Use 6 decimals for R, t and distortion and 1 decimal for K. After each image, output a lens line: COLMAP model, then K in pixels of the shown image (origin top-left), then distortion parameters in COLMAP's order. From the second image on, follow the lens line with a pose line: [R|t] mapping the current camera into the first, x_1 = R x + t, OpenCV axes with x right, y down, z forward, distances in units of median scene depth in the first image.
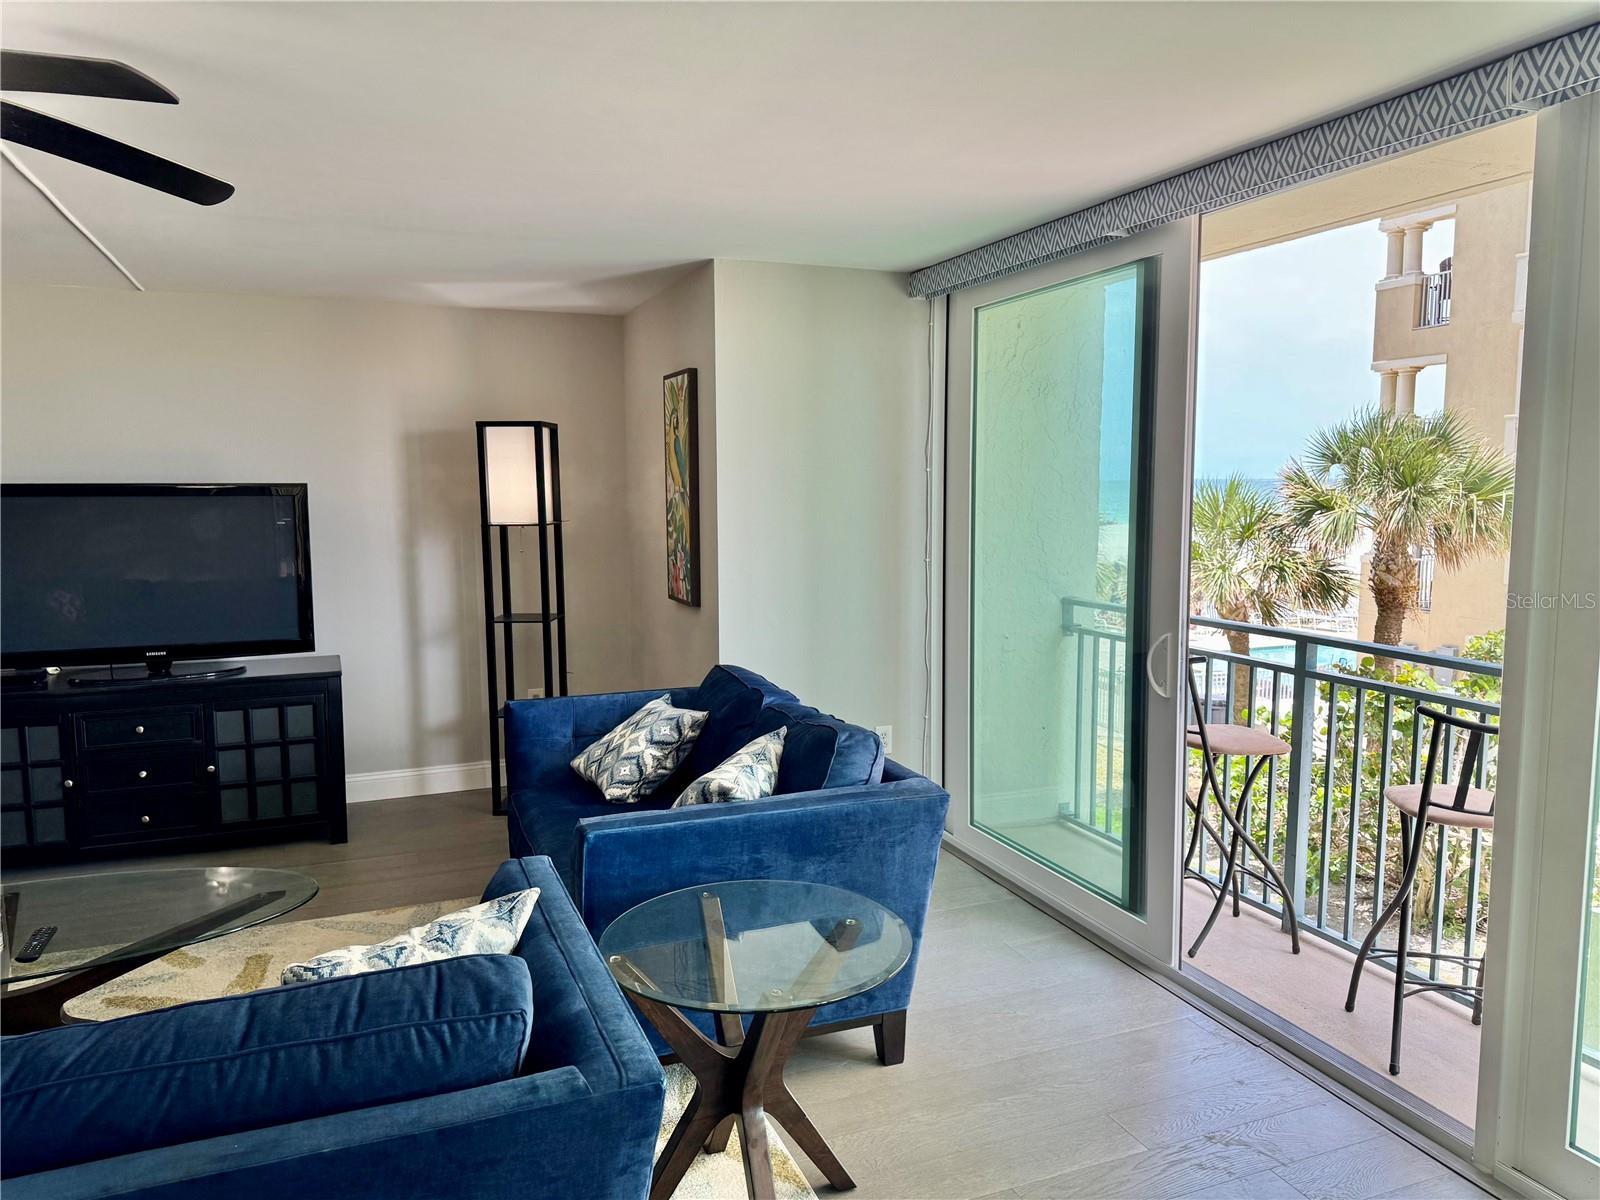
lens RADIAL K [[1104.6, 0, 800.0], [0, 1104.6, 600.0], [0, 0, 1]] dist [0.054147, -0.003957]
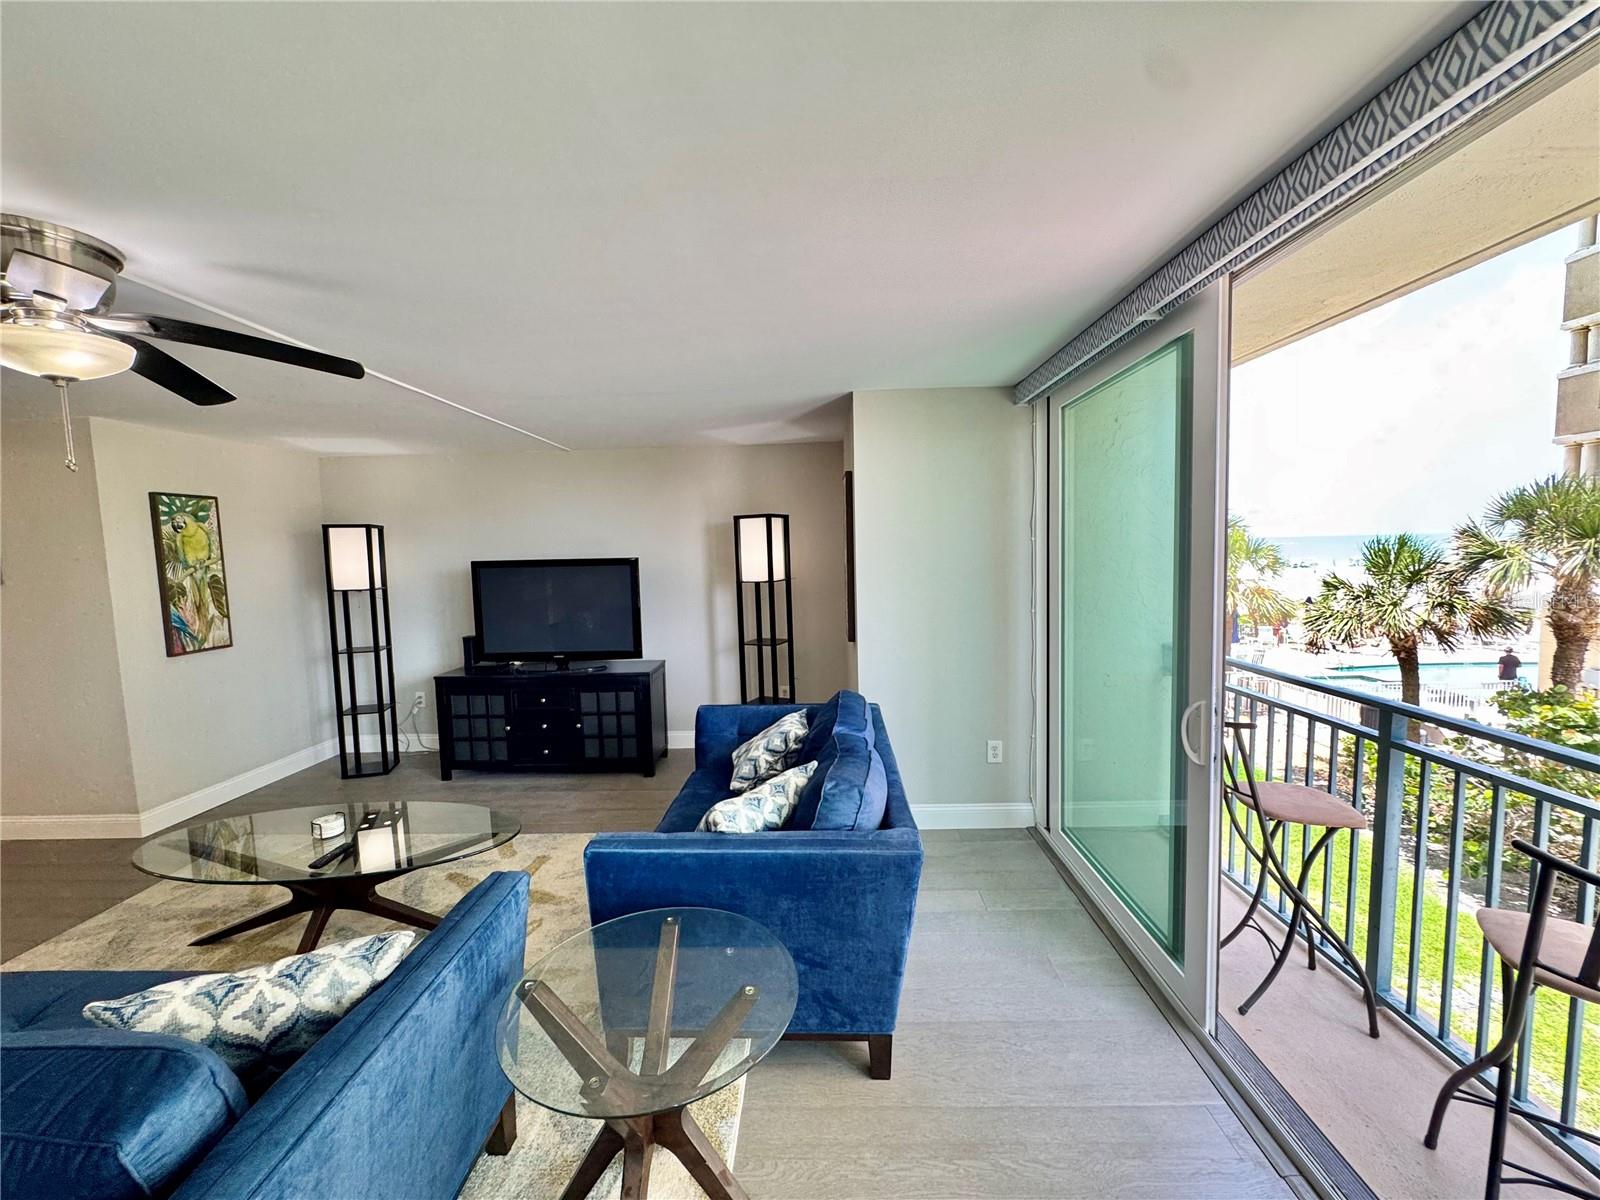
lens RADIAL K [[632.7, 0, 800.0], [0, 632.7, 600.0], [0, 0, 1]] dist [0.001845, 0.000897]
pose [[0.918557, 0.012695, -0.395085, 0.160984], [-0.020078, 0.999692, -0.014558, -0.033843], [0.394779, 0.021305, 0.918529, 0.238277]]
